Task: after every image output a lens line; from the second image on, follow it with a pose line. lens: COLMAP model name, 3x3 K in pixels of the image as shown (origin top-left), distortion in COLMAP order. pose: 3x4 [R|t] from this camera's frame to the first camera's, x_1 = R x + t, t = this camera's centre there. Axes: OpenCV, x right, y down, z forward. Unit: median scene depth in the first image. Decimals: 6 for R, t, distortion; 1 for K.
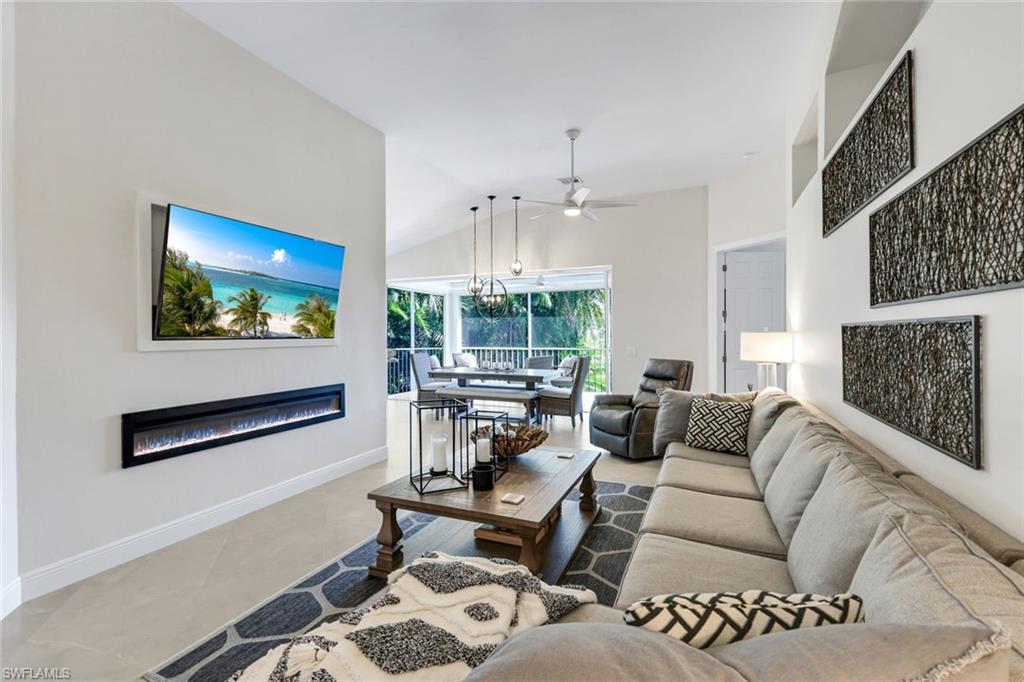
lens RADIAL K [[449.4, 0, 515.0], [0, 449.4, 334.3], [0, 0, 1]] dist [0.000731, 0.000539]
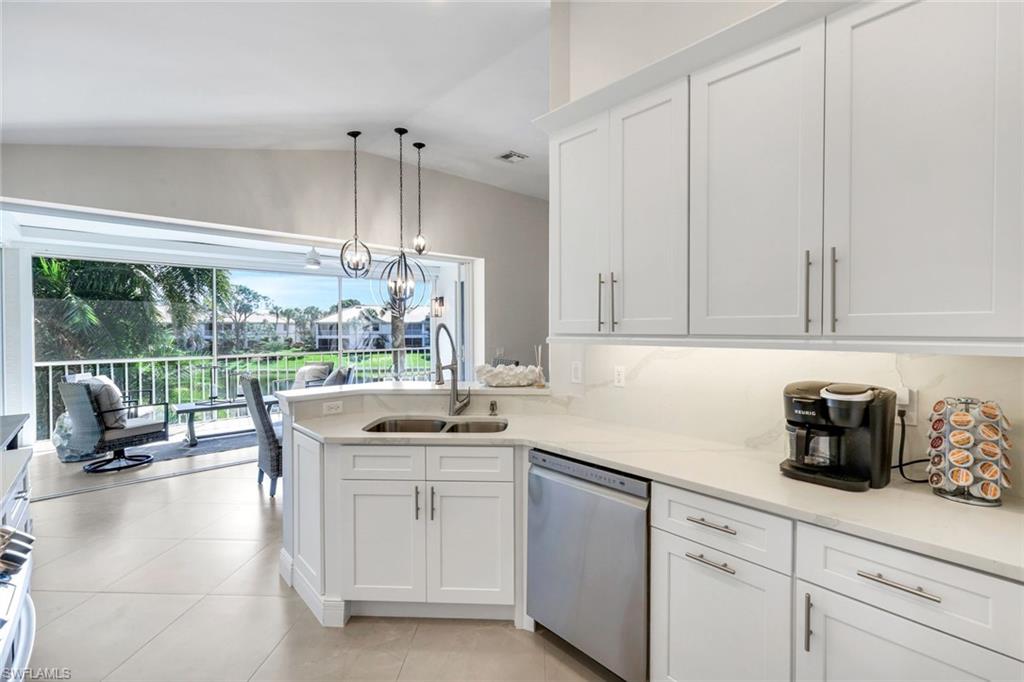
lens RADIAL K [[449.4, 0, 515.0], [0, 449.4, 334.3], [0, 0, 1]] dist [0.000731, 0.000539]
pose [[0.405020, -0.013220, 0.914212, -0.358295], [0.003528, 0.999911, 0.012896, -0.006324], [-0.914301, -0.001998, 0.405031, 0.342949]]
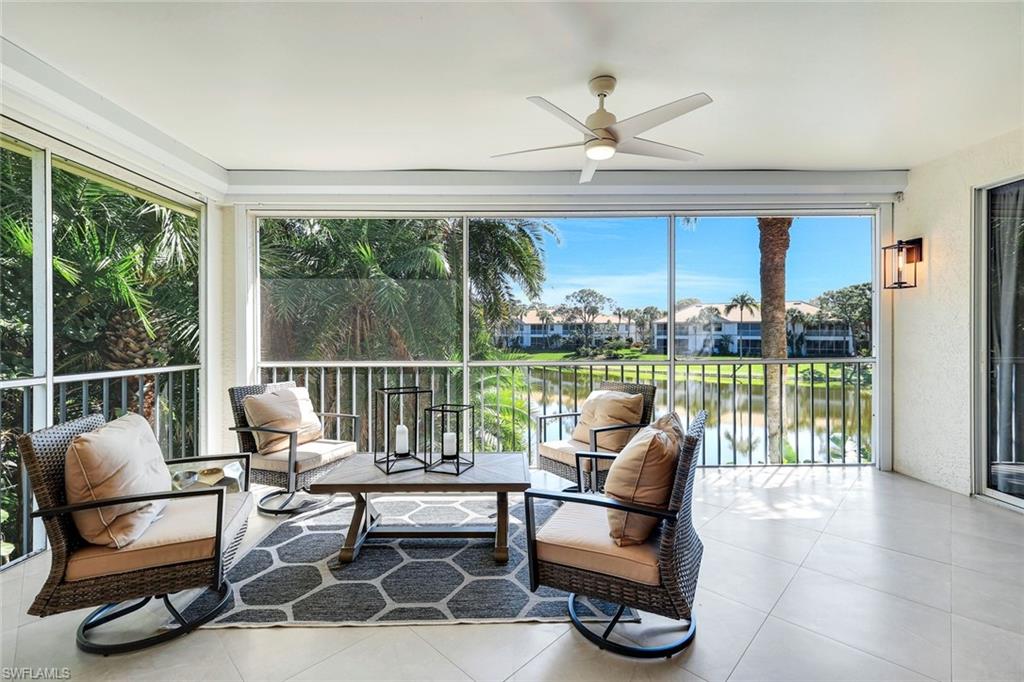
lens RADIAL K [[451.5, 0, 513.5], [0, 451.5, 329.4], [0, 0, 1]] dist [0.003559, 0.000366]
pose [[0.908506, -0.000317, 0.417872, -0.087850], [0.000961, 0.999999, -0.001333, 0.003254], [-0.417871, 0.001612, 0.908505, 0.605677]]
